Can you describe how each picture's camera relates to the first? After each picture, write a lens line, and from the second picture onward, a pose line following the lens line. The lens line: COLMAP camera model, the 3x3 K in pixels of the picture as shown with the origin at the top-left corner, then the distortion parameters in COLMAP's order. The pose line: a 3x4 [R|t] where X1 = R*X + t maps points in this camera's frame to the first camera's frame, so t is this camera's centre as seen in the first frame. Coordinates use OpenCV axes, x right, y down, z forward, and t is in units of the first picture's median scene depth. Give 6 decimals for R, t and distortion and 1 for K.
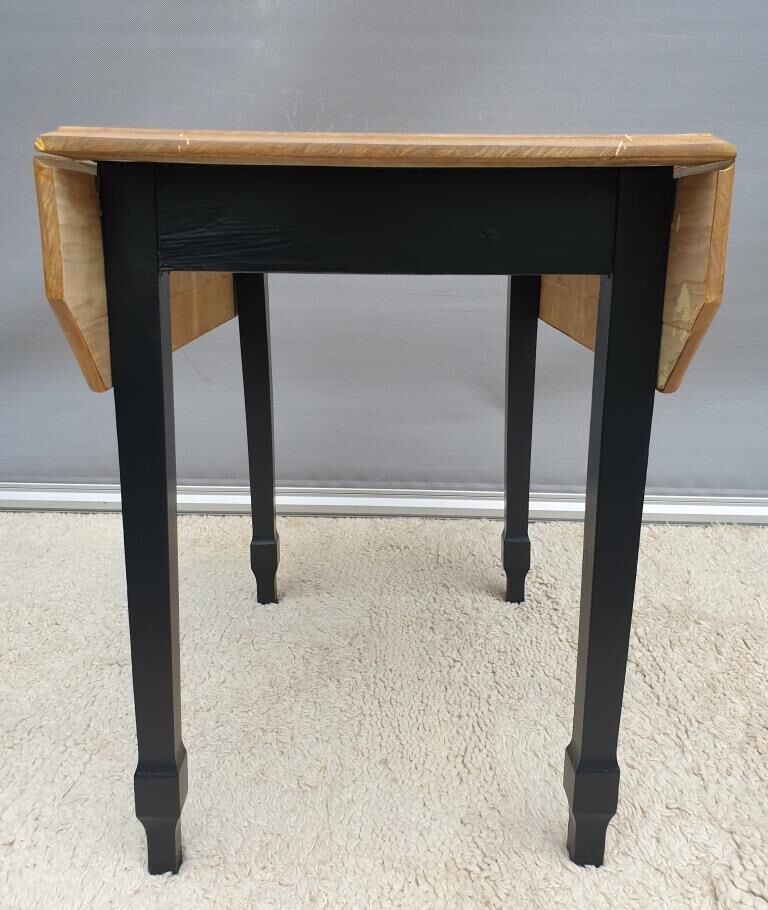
lens RADIAL K [[855.0, 0, 380.8], [0, 855.0, 450.1], [0, 0, 1]] dist [-0.005968, 0.038498]
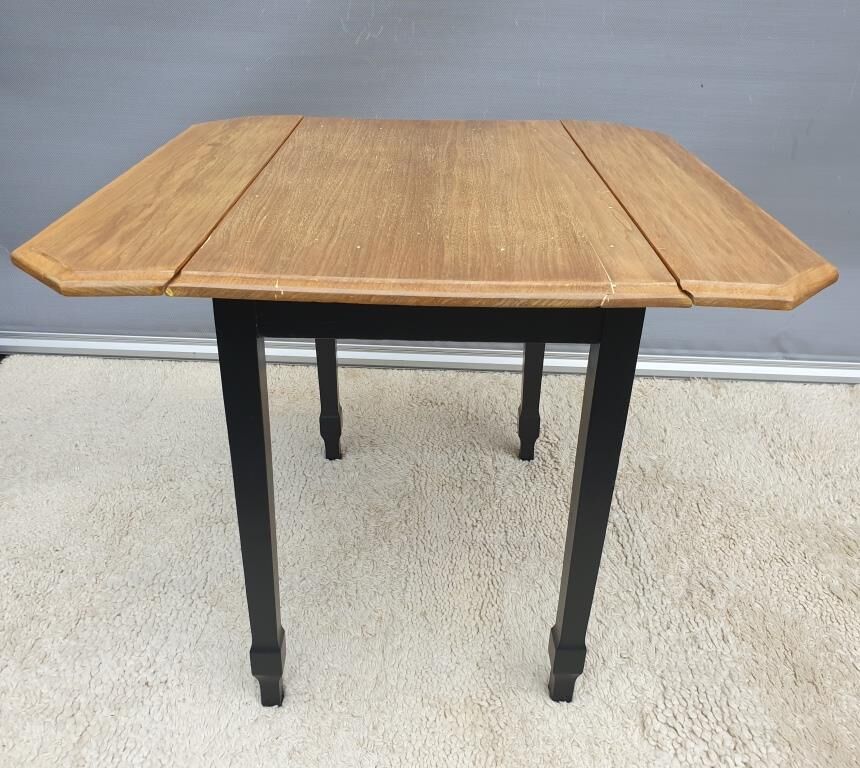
lens RADIAL K [[756.1, 0, 430.0], [0, 756.1, 384.0], [0, 0, 1]] dist [0.095498, -0.240451]
pose [[0.999855, 0.010601, 0.013355, -0.005813], [-0.013528, 0.969960, 0.242886, -0.293829], [-0.010379, -0.243032, 0.969963, -0.110368]]
